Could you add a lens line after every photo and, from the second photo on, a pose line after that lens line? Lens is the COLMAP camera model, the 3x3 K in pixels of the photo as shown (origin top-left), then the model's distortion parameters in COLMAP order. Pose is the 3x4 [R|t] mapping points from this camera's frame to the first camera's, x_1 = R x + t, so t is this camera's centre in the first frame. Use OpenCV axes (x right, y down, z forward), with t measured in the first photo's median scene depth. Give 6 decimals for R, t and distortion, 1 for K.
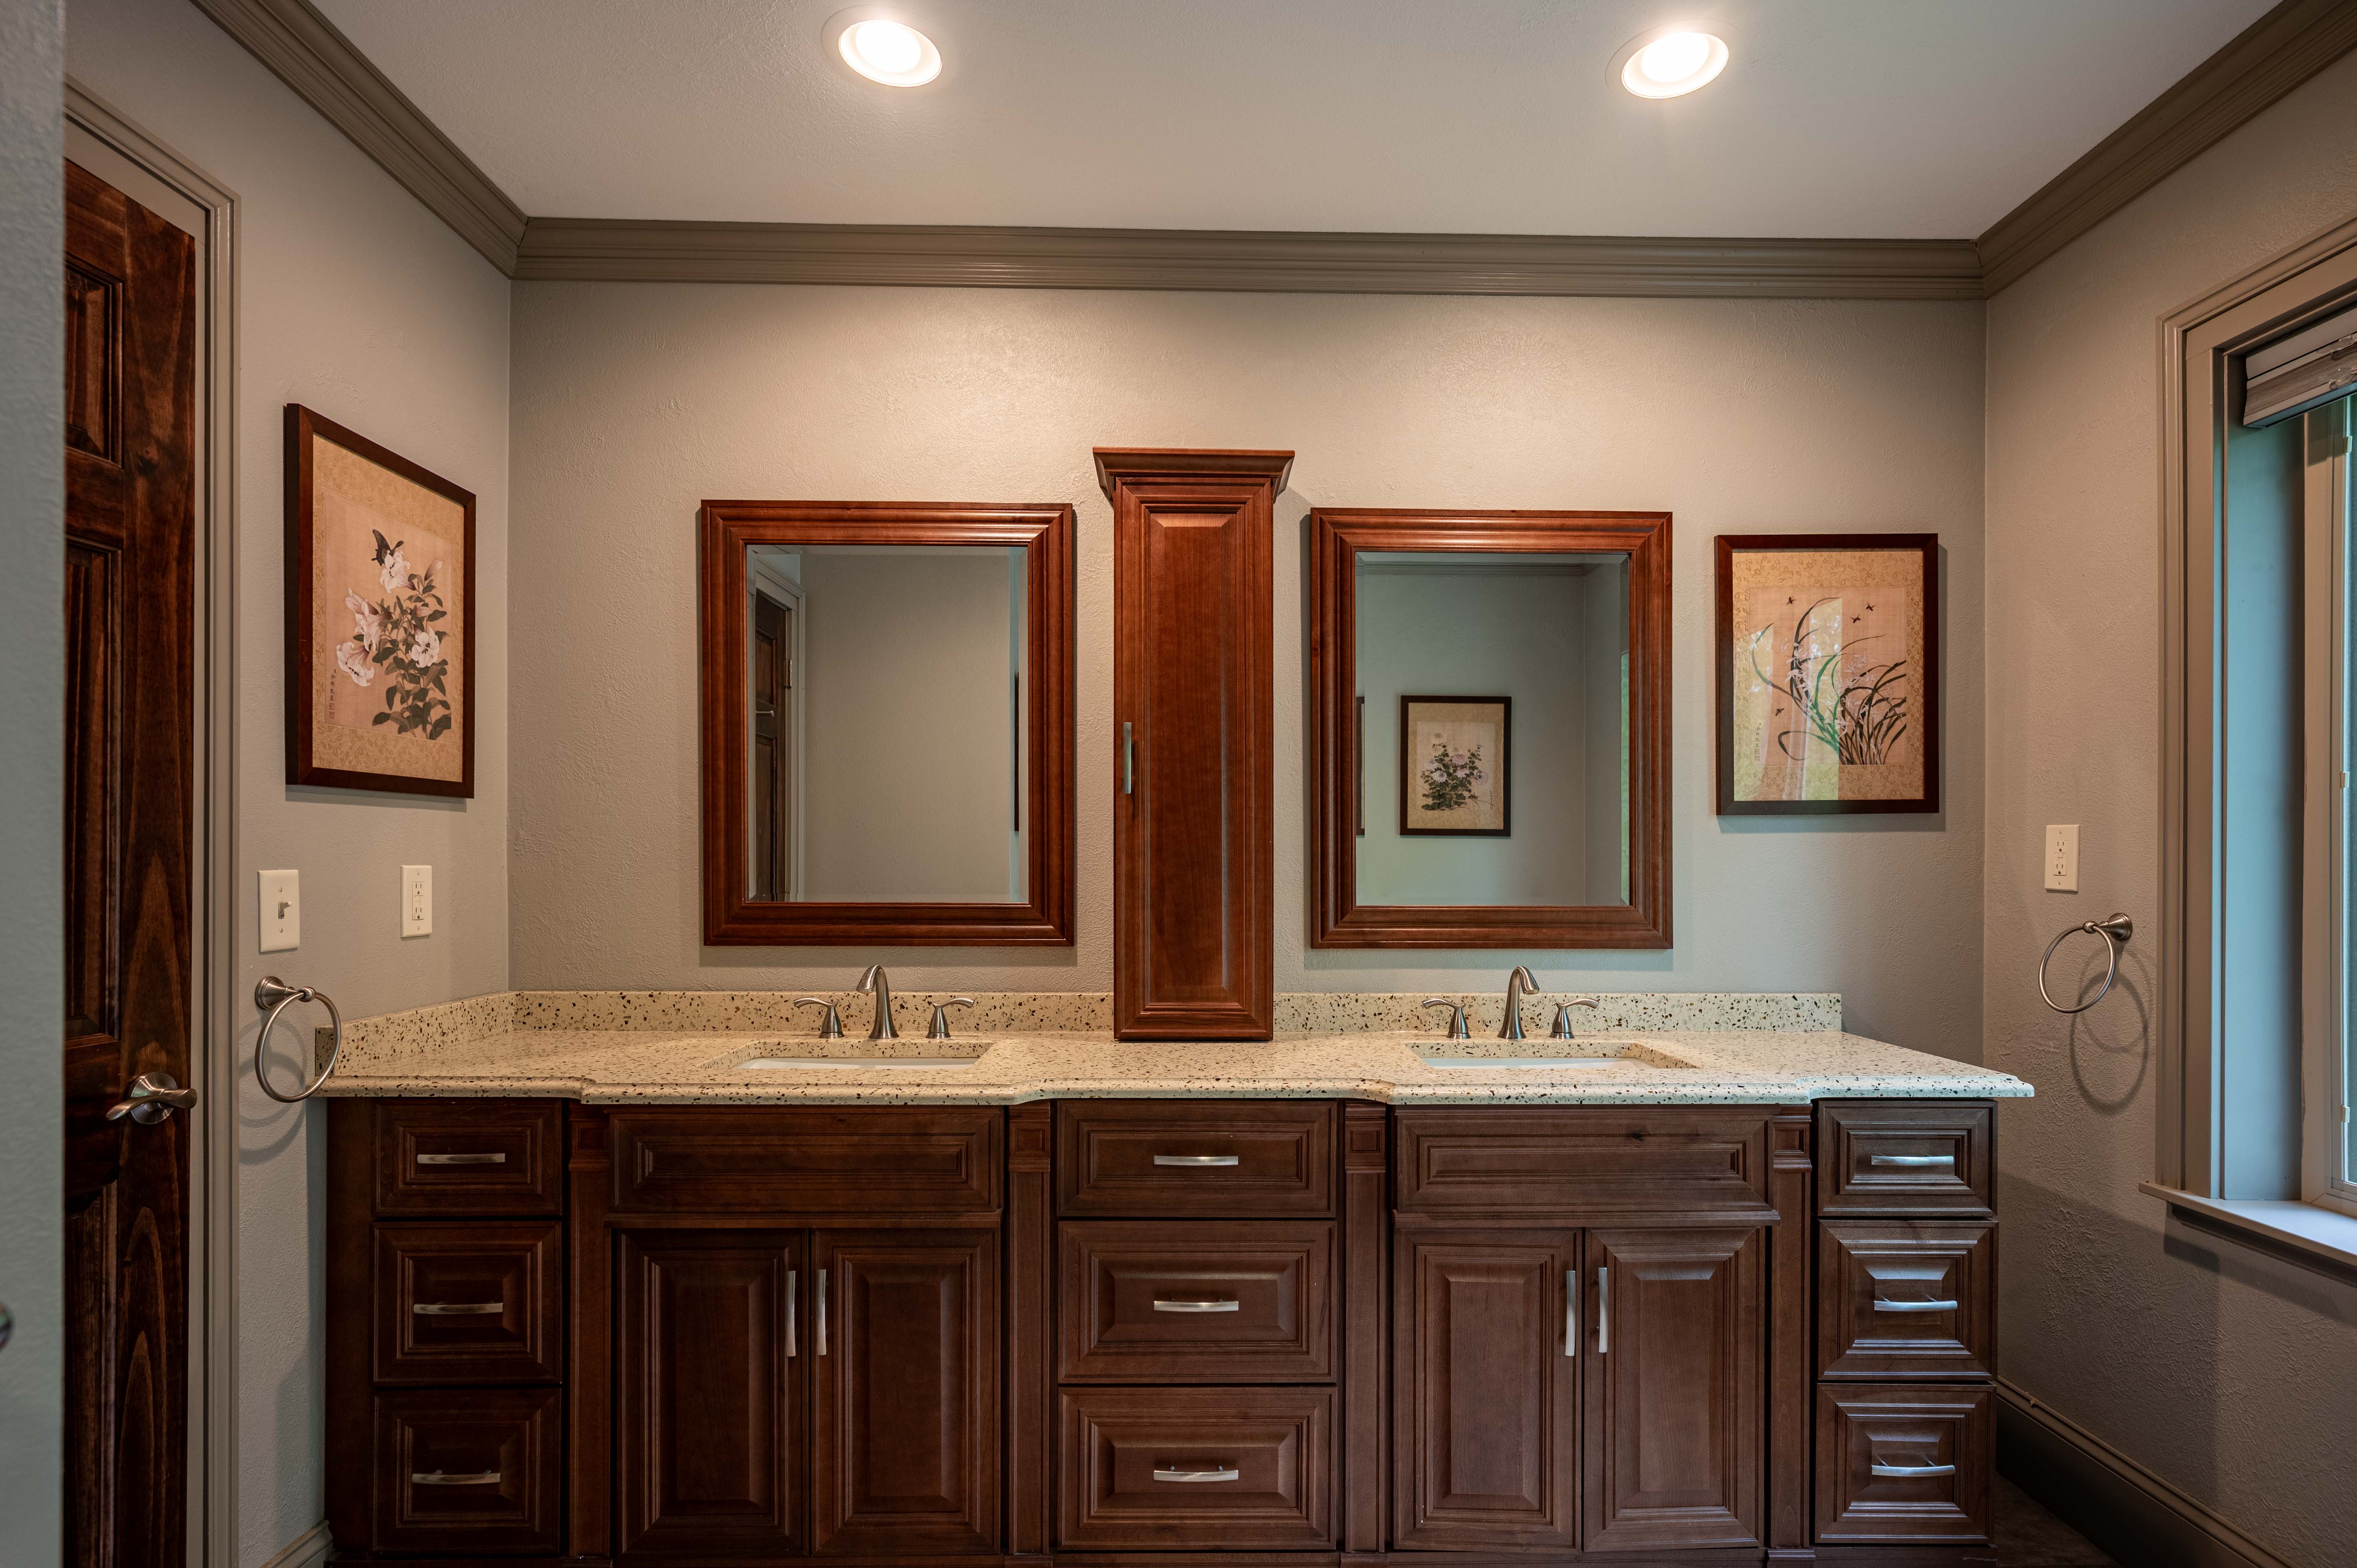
lens RADIAL K [[1175.3, 0, 1184.8], [0, 1175.3, 873.3], [0, 0, 1]] dist [-0.000527, -0.000449]
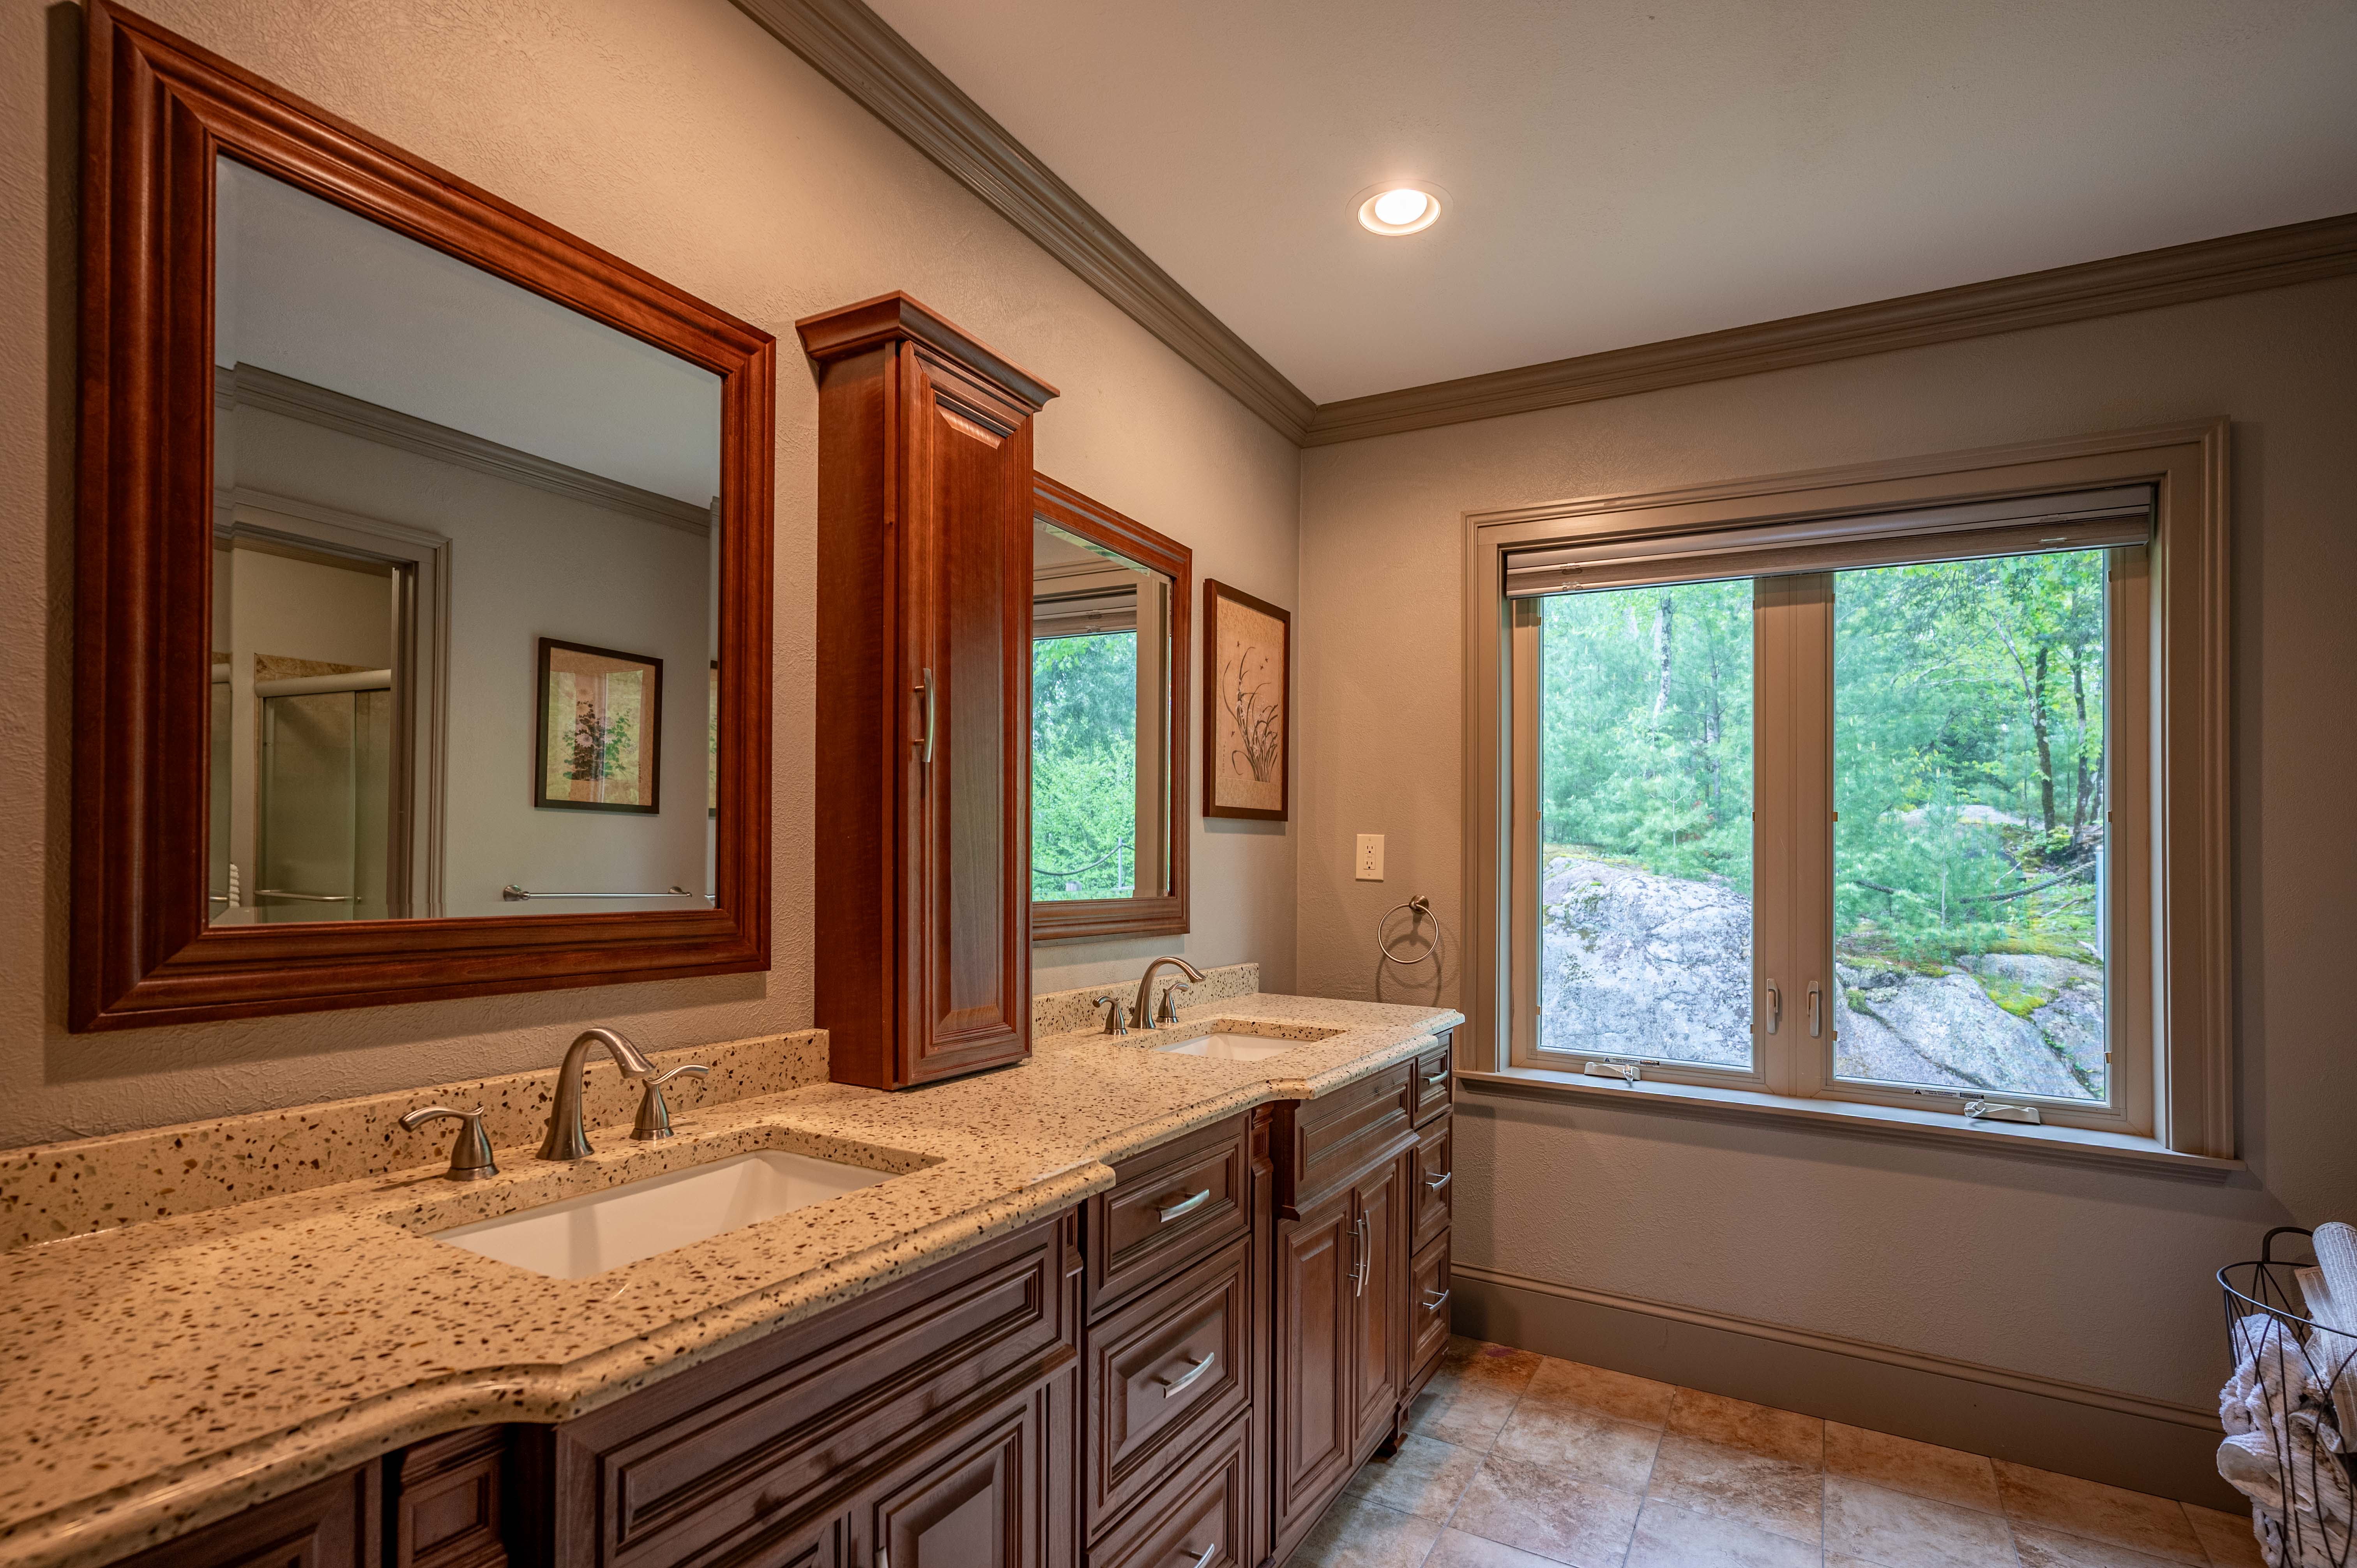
lens RADIAL K [[1147.9, 0, 1184.0], [0, 1147.9, 849.0], [0, 0, 1]] dist [0.001650, 0.000811]
pose [[0.522903, 0.014209, 0.852274, -0.546965], [-0.013669, 0.999872, -0.008283, -0.007687], [-0.852283, -0.007318, 0.523030, 0.431755]]
